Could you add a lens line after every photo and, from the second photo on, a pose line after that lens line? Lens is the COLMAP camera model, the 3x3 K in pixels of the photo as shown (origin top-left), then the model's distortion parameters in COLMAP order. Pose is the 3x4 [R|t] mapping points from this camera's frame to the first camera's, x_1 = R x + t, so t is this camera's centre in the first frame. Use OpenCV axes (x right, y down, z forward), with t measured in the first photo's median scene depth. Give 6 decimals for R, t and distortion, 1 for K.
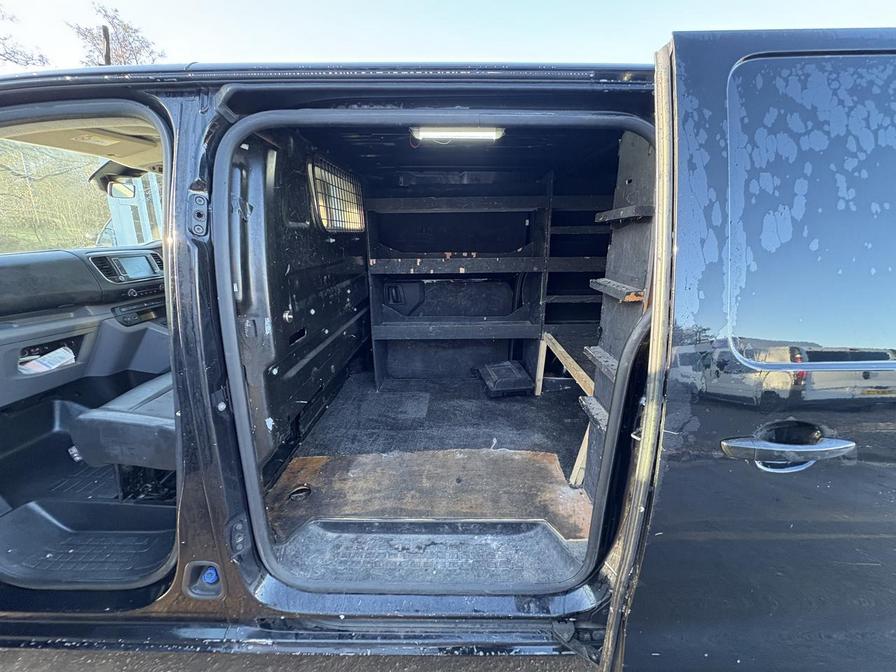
lens RADIAL K [[358.9, 0, 448.0], [0, 358.9, 336.0], [0, 0, 1]] dist [0.004226, 0.000278]
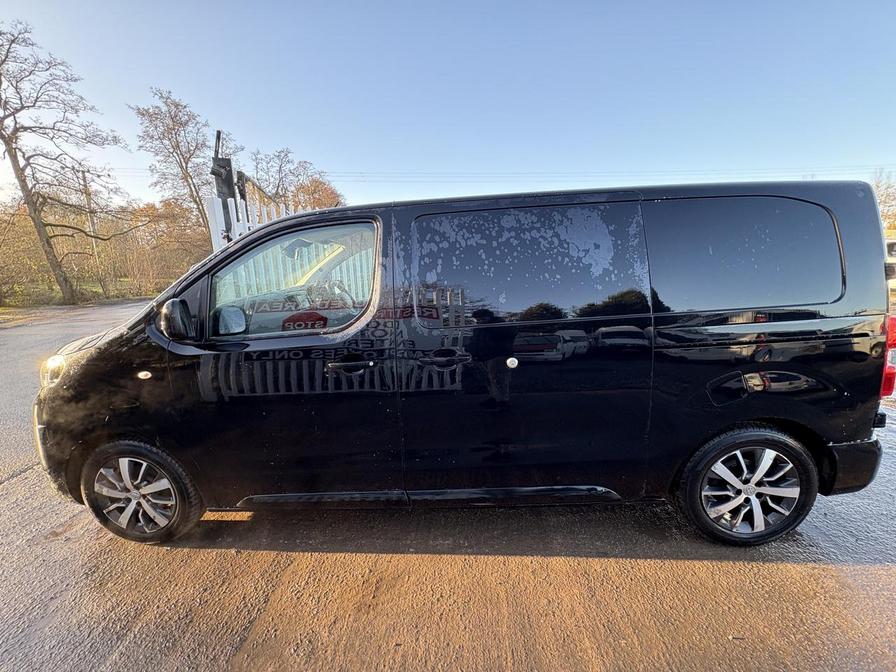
lens RADIAL K [[358.9, 0, 448.0], [0, 358.9, 336.0], [0, 0, 1]] dist [0.004226, 0.000278]
pose [[0.996425, -0.045443, -0.071221, 1.206046], [0.040369, 0.996649, -0.071145, 0.340170], [0.074215, 0.068015, 0.994920, -1.643299]]
